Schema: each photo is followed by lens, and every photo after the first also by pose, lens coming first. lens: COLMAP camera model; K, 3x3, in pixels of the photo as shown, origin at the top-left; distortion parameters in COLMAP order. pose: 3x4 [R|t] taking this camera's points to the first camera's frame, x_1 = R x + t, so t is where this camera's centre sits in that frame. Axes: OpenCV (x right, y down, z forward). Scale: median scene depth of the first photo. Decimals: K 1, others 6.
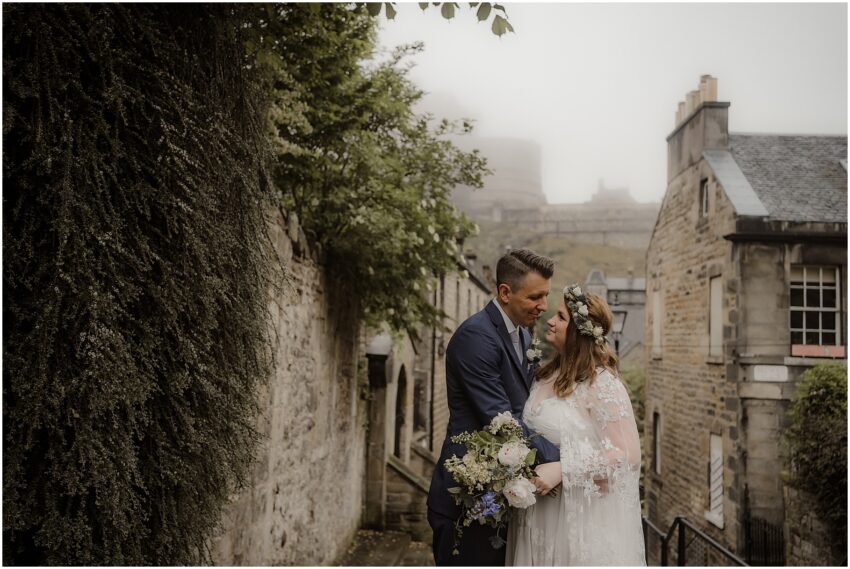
lens RADIAL K [[868.9, 0, 433.0], [0, 868.9, 280.3], [0, 0, 1]] dist [0.000198, 0.000000]
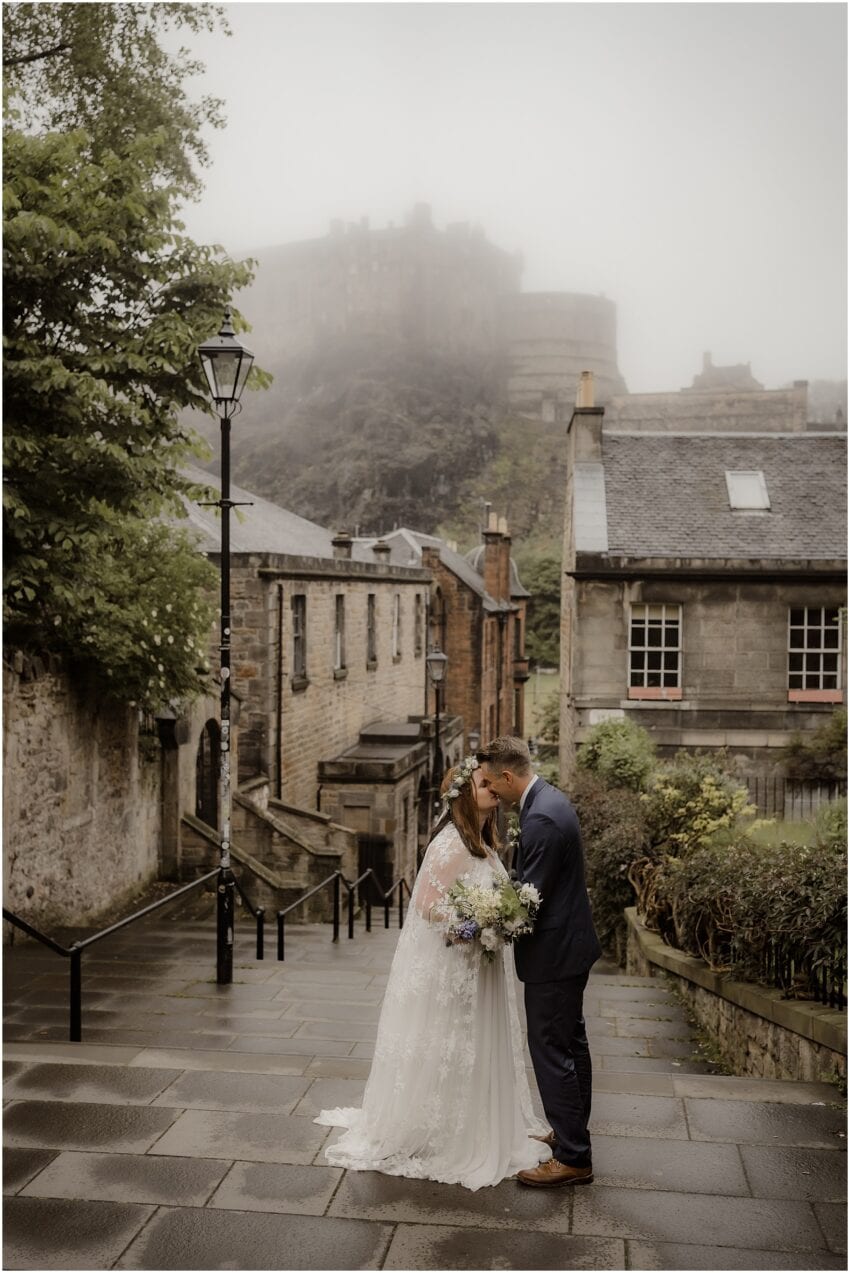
lens RADIAL K [[1301.3, 0, 431.9], [0, 1301.3, 644.2], [0, 0, 1]] dist [0.000198, 0.000000]
pose [[0.999513, -0.015978, -0.026821, 0.232873], [0.018718, 0.994272, 0.105231, -0.127028], [0.024986, -0.105682, 0.994086, -0.423135]]
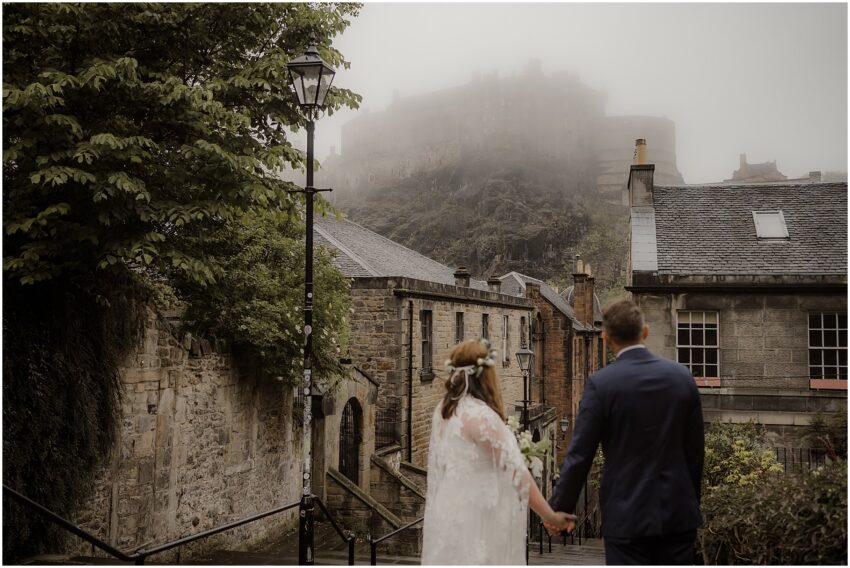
lens RADIAL K [[908.3, 0, 412.7], [0, 908.3, 279.7], [0, 0, 1]] dist [0.011458, 0.000000]
pose [[0.985223, -0.028465, -0.168897, 0.263962], [0.030296, 0.999507, 0.008270, -0.082899], [0.168578, -0.013265, 0.985599, -0.315963]]
